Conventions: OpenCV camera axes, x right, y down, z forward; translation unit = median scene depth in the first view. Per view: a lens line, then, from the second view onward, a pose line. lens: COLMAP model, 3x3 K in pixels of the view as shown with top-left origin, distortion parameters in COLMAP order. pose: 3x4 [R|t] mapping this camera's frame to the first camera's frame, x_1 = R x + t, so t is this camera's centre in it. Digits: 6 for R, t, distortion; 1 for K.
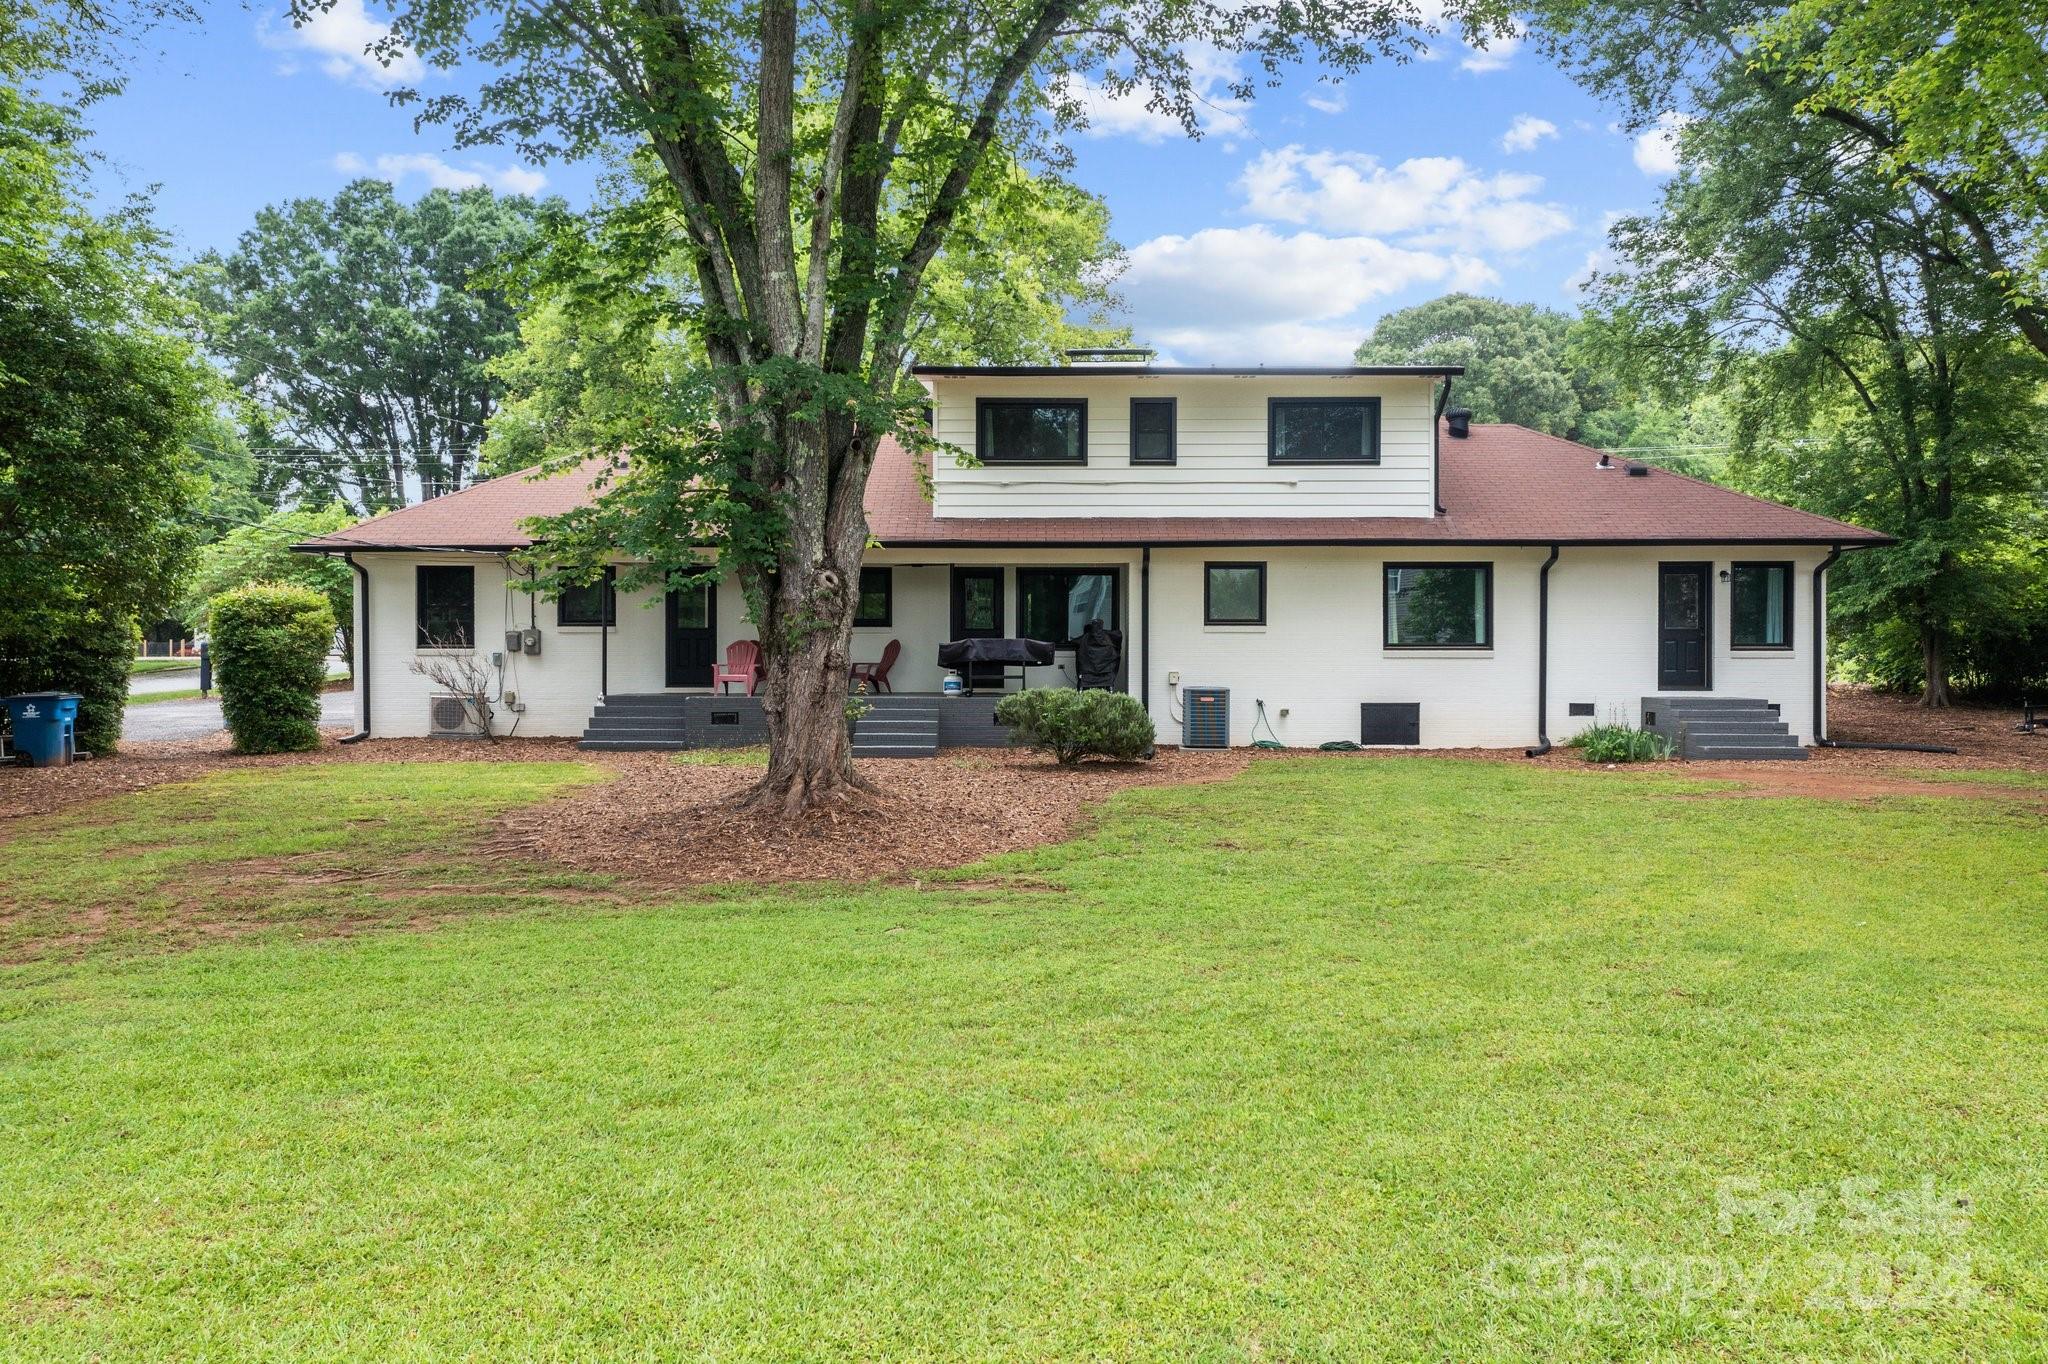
lens RADIAL K [[1645.5, 0, 1005.2], [0, 1645.5, 674.3], [0, 0, 1]] dist [0.025824, 0.002062]
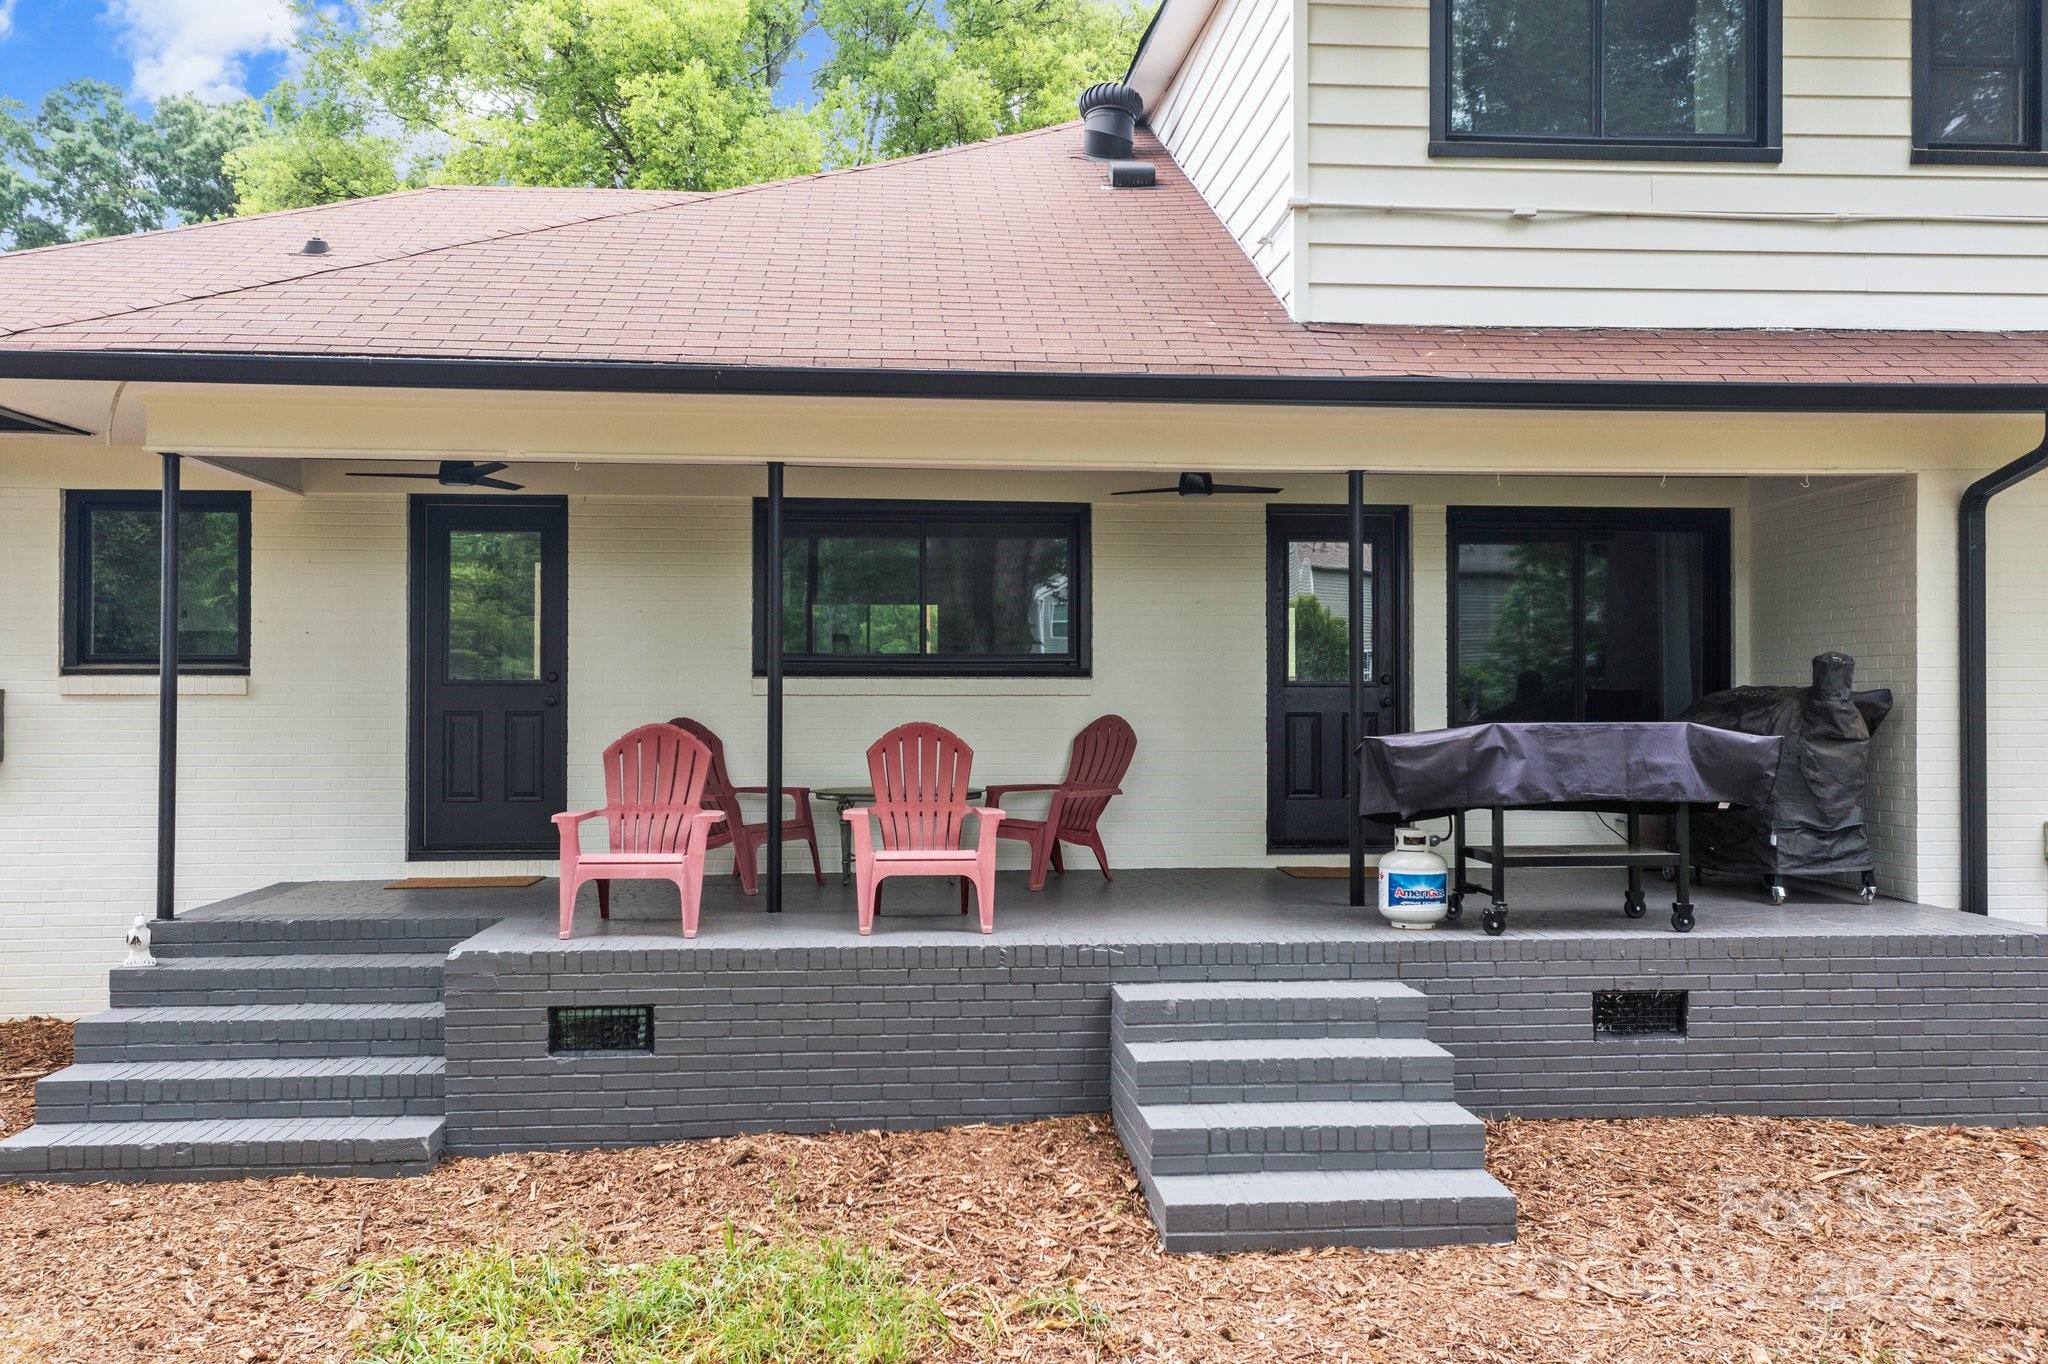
lens RADIAL K [[1645.5, 0, 1026.5], [0, 1645.5, 672.5], [0, 0, 1]] dist [0.025824, 0.002062]
pose [[0.994560, 0.001070, 0.104160, -0.125502], [0.001533, 0.999689, -0.024907, -0.022575], [-0.104154, 0.024931, 0.994249, 0.705740]]
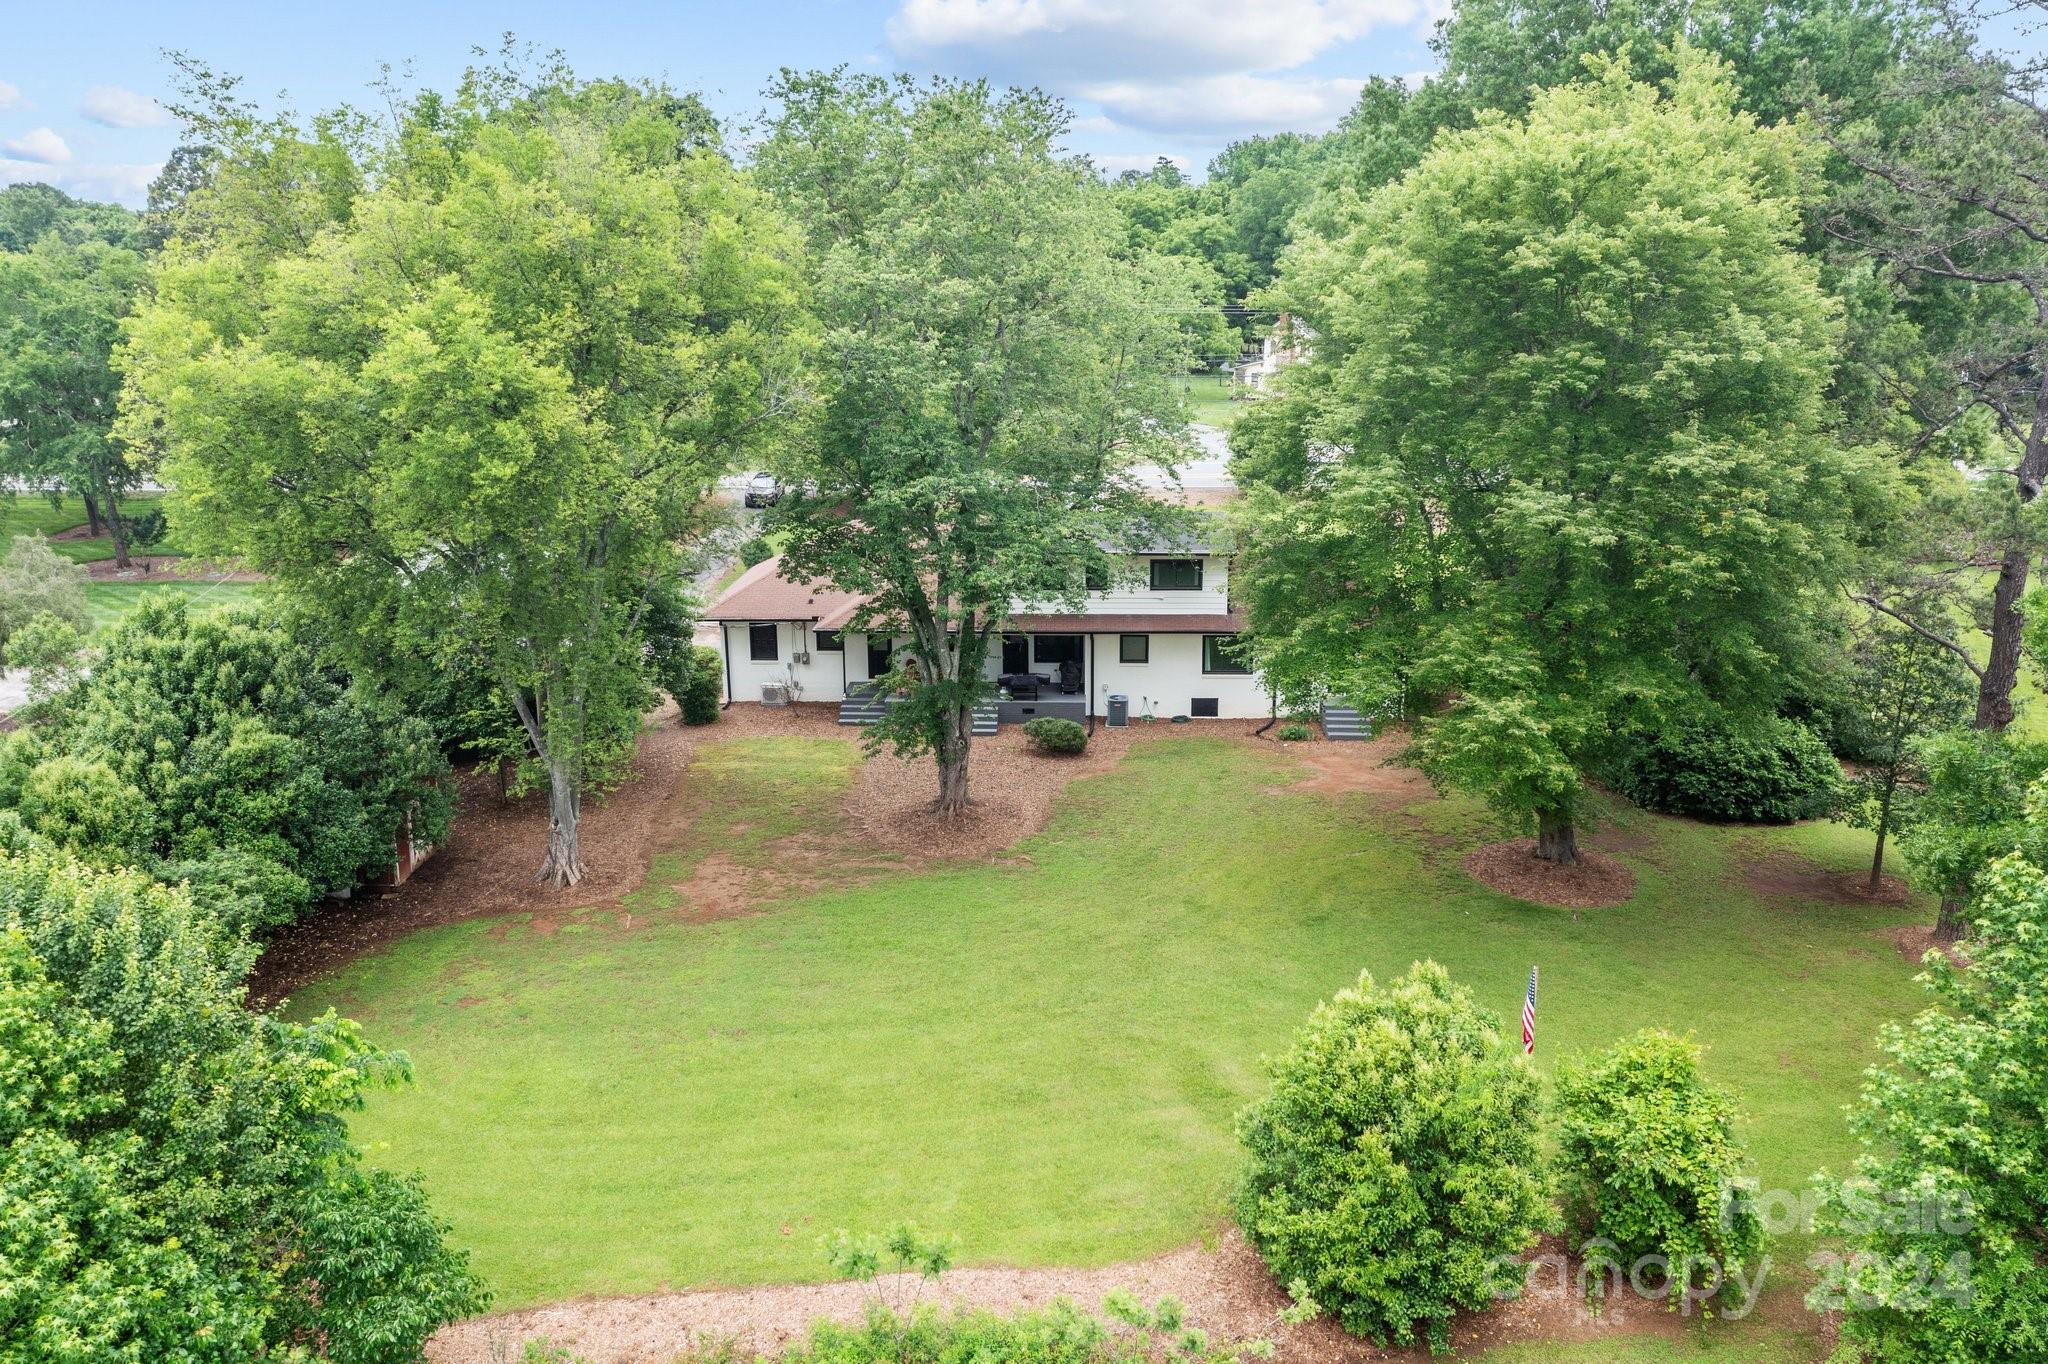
lens RADIAL K [[1645.5, 0, 1008.8], [0, 1645.5, 683.0], [0, 0, 1]] dist [0.025824, 0.002062]
pose [[0.999457, -0.000454, -0.032936, 0.046108], [0.008398, 0.970372, 0.241470, -0.529955], [0.031851, -0.241615, 0.969849, -1.117563]]
